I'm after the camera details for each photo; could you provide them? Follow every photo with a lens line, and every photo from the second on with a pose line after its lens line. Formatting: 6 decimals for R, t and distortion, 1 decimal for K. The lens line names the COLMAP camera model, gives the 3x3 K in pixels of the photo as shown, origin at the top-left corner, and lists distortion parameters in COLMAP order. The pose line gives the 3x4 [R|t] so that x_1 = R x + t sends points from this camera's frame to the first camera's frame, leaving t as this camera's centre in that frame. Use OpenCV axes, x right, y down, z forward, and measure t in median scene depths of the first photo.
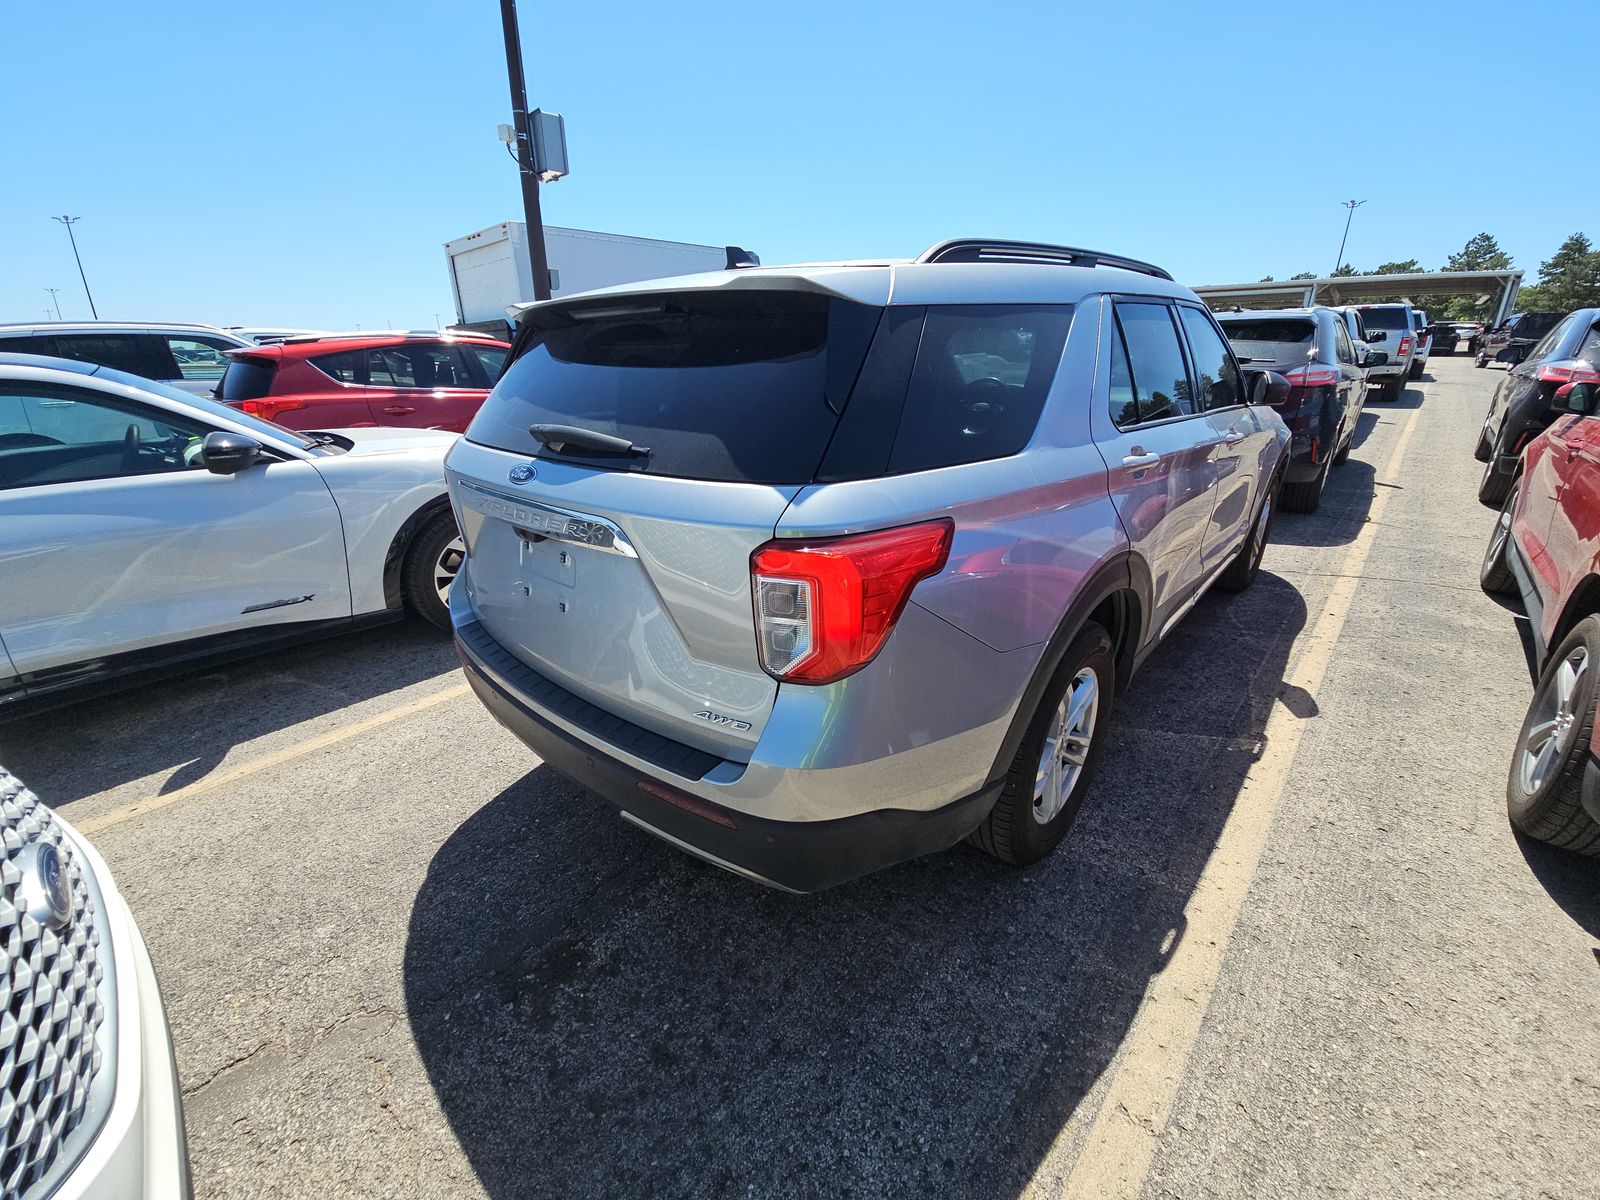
lens RADIAL K [[649.9, 0, 800.0], [0, 649.9, 600.0], [0, 0, 1]] dist [0.040427, -0.027610]
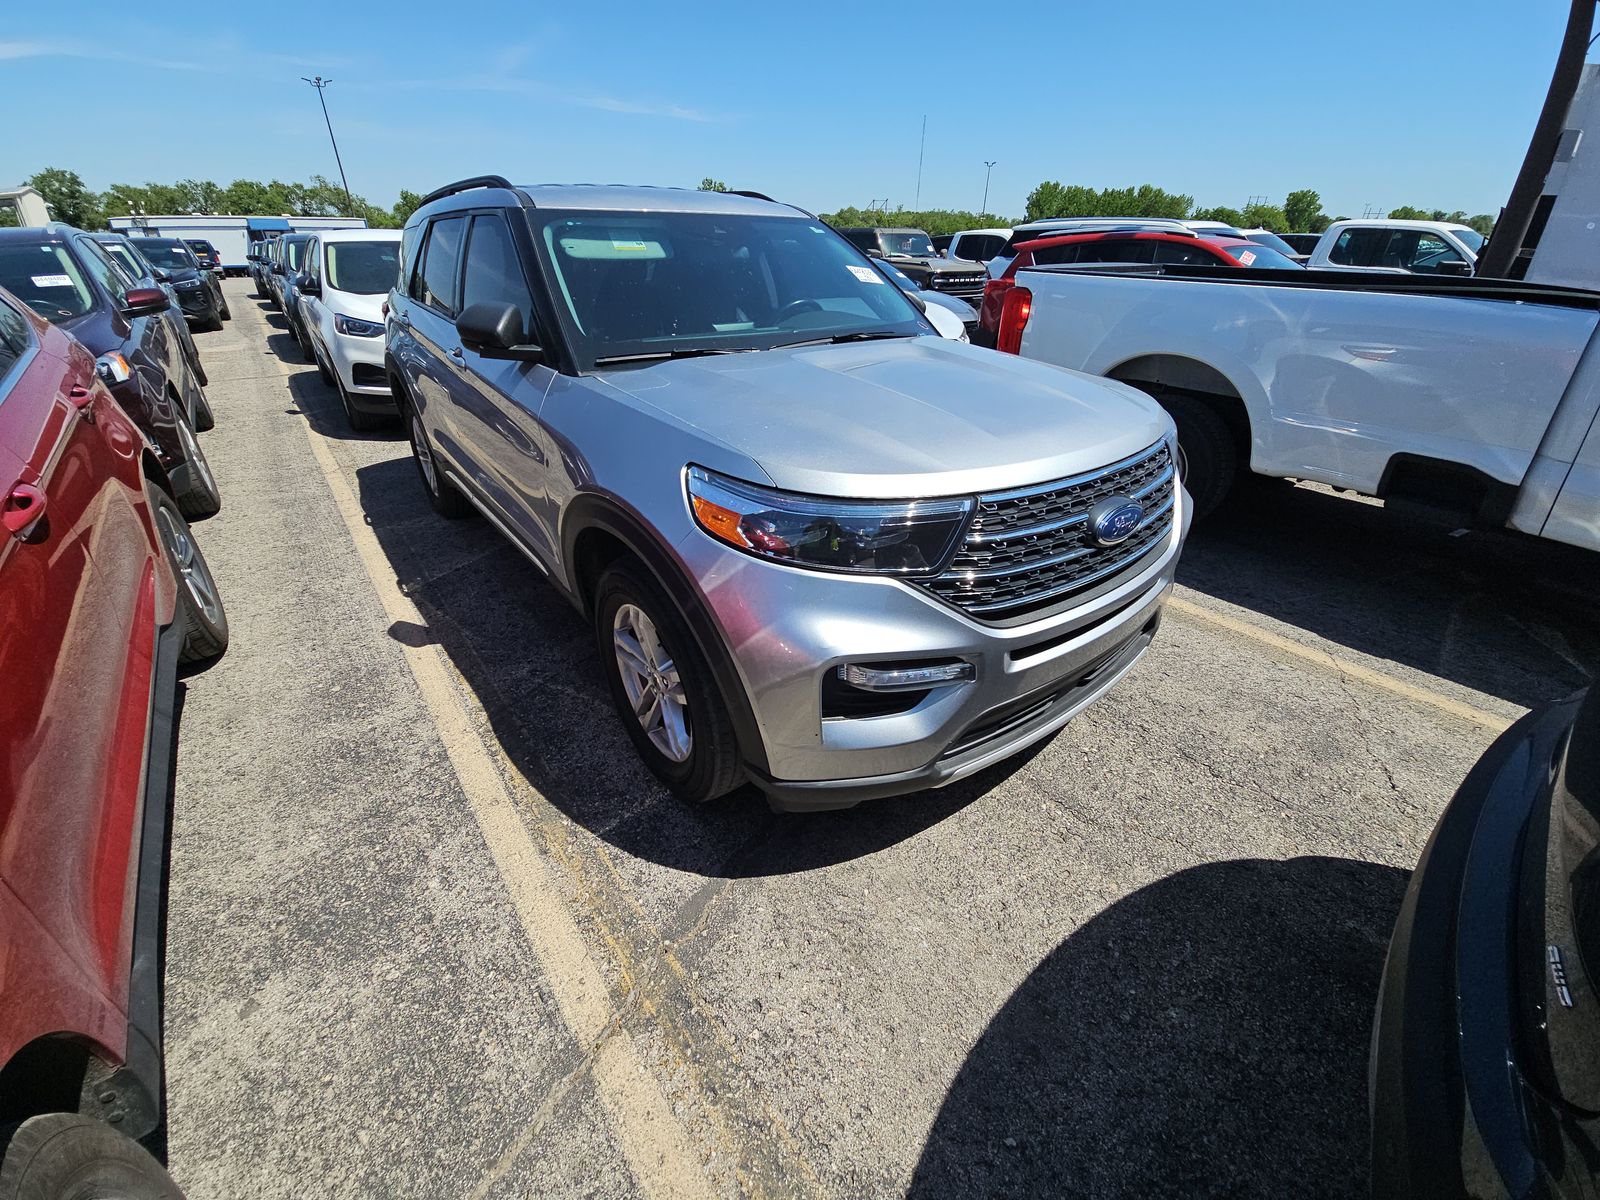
lens RADIAL K [[668.4, 0, 774.5], [0, 668.4, 597.1], [0, 0, 1]] dist [0.031674, -0.025595]
pose [[-0.204300, 0.482920, -0.851499, 2.260132], [-0.333338, 0.783541, 0.524356, -0.923411], [0.920406, 0.390963, 0.000898, 2.261163]]
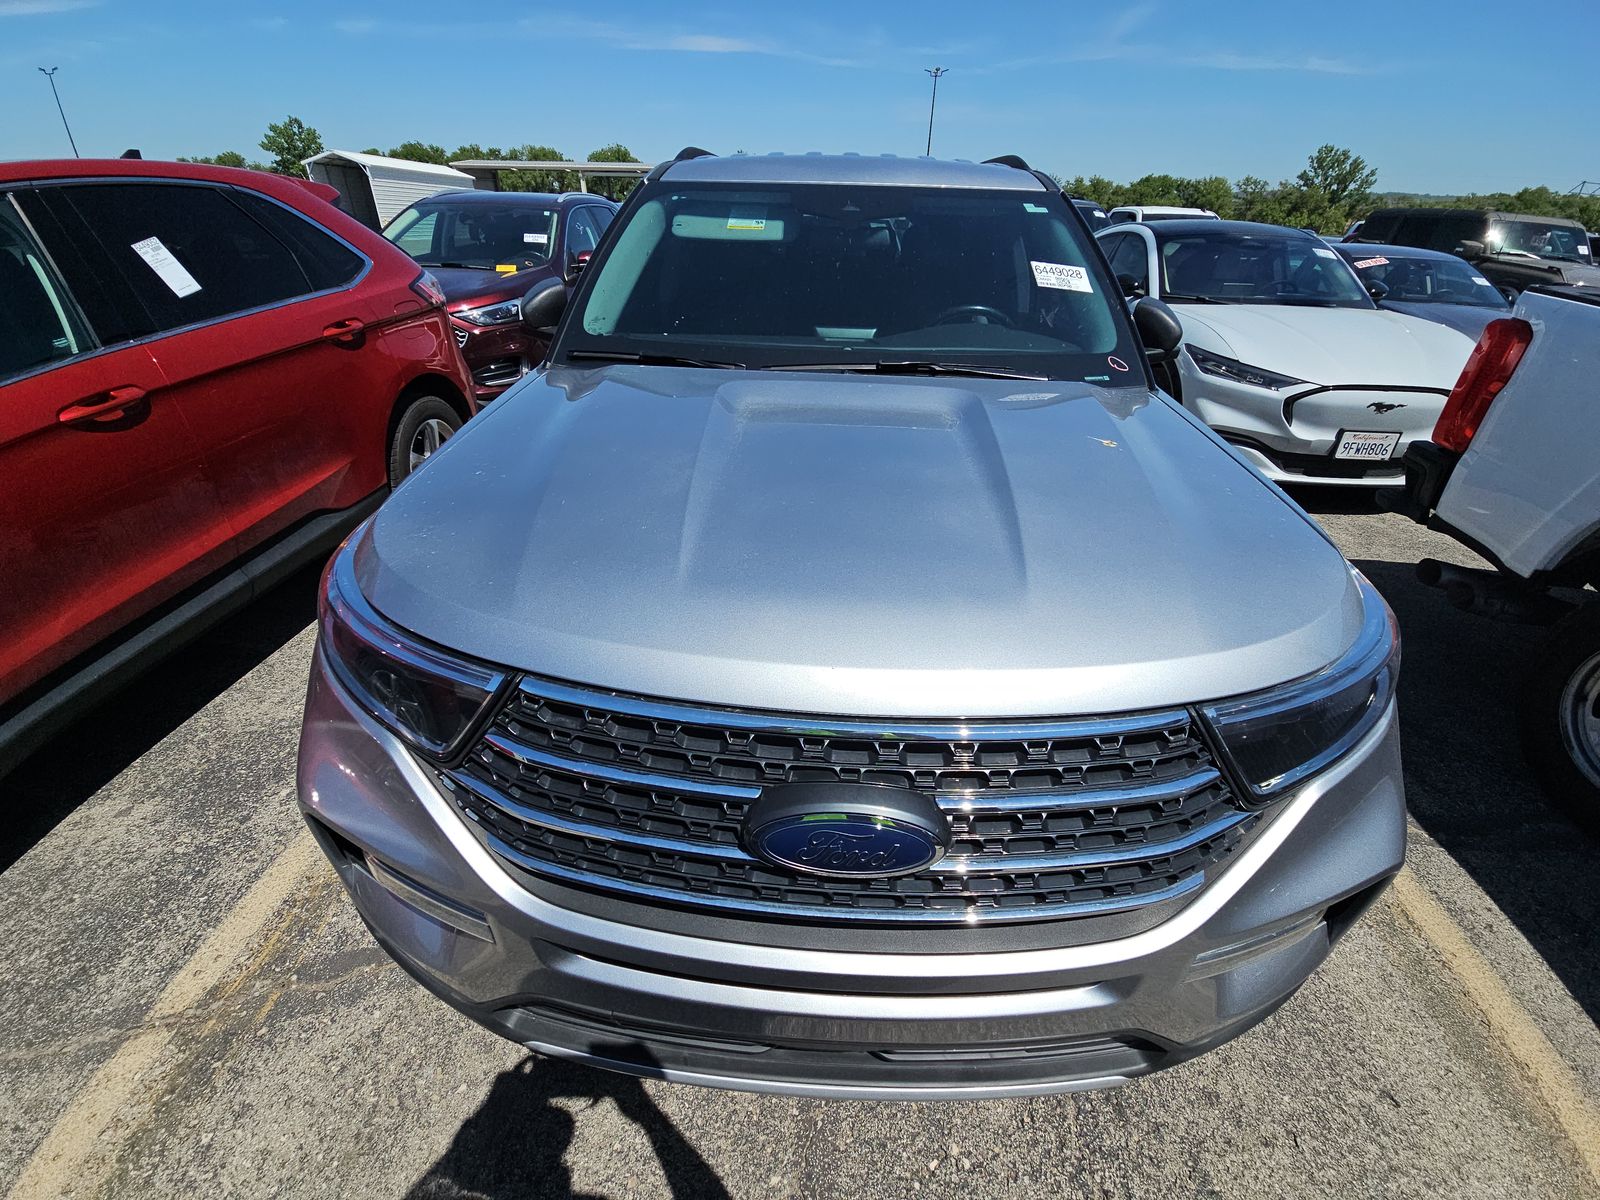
lens RADIAL K [[643.5, 0, 806.6], [0, 643.5, 594.5], [0, 0, 1]] dist [0.037661, -0.021584]
pose [[-0.786503, 0.323190, -0.526271, 1.518378], [-0.210118, 0.661275, 0.720115, -1.080604], [0.580743, 0.676952, -0.452187, 2.726187]]
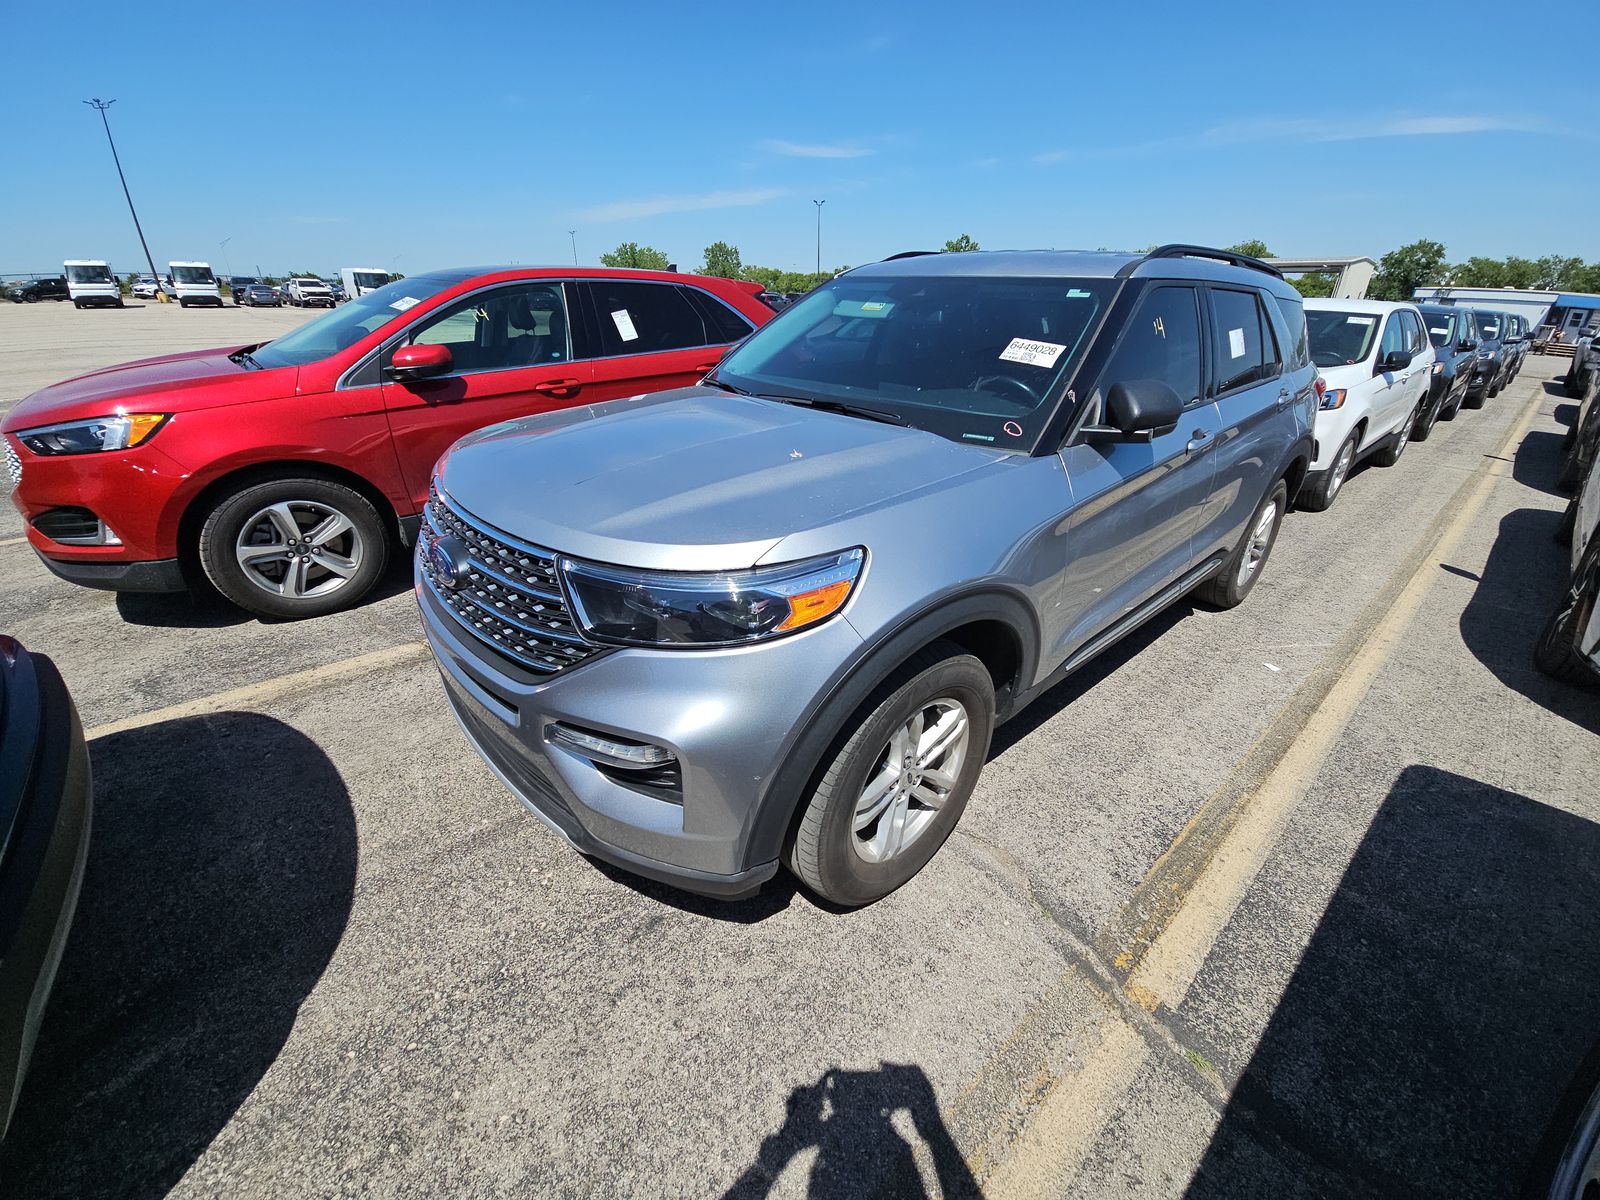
lens RADIAL K [[643.5, 0, 806.6], [0, 643.5, 594.5], [0, 0, 1]] dist [0.037661, -0.021584]
pose [[-0.994165, -0.041831, 0.099431, 0.764058], [0.040257, 0.711281, 0.701754, -1.251882], [-0.100079, 0.701662, -0.705447, 3.254835]]
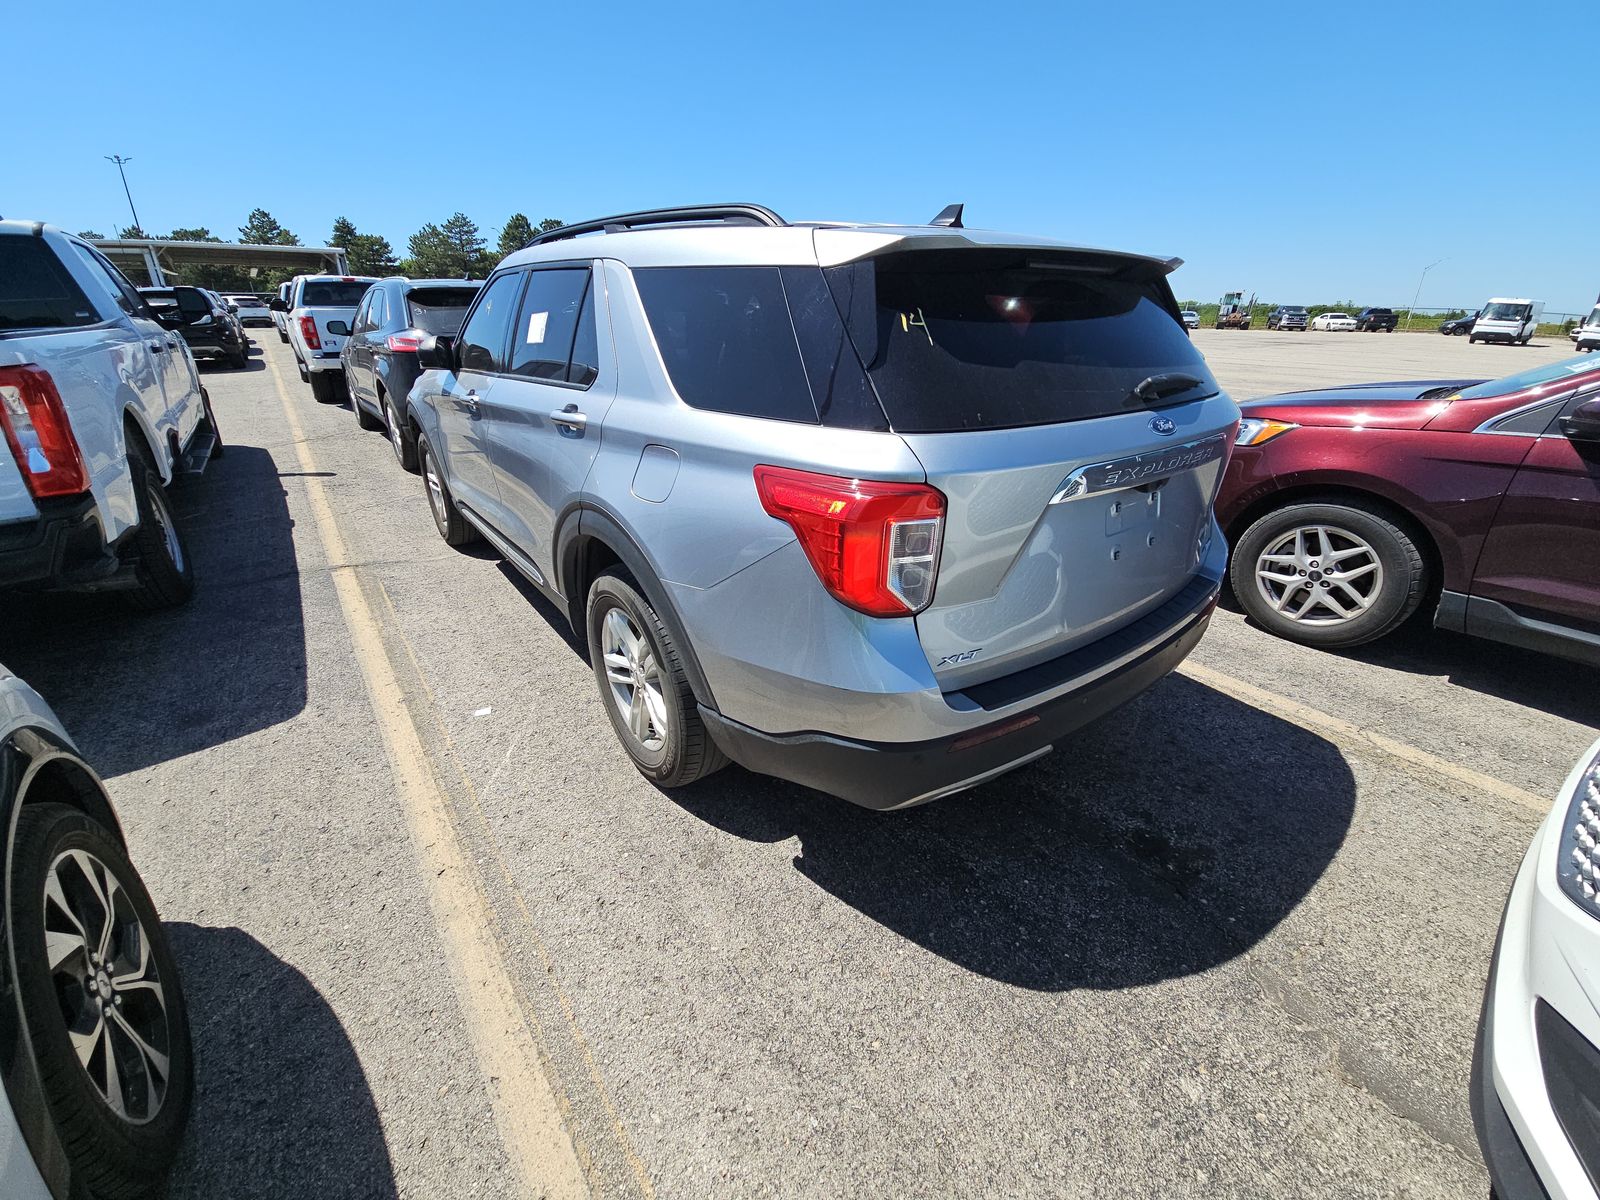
lens RADIAL K [[645.2, 0, 818.2], [0, 645.2, 589.8], [0, 0, 1]] dist [0.030698, -0.021600]
pose [[0.168621, -0.361716, 0.916912, -1.259789], [0.333675, 0.896257, 0.292205, -0.354636], [-0.927485, 0.256679, 0.271824, 1.046063]]
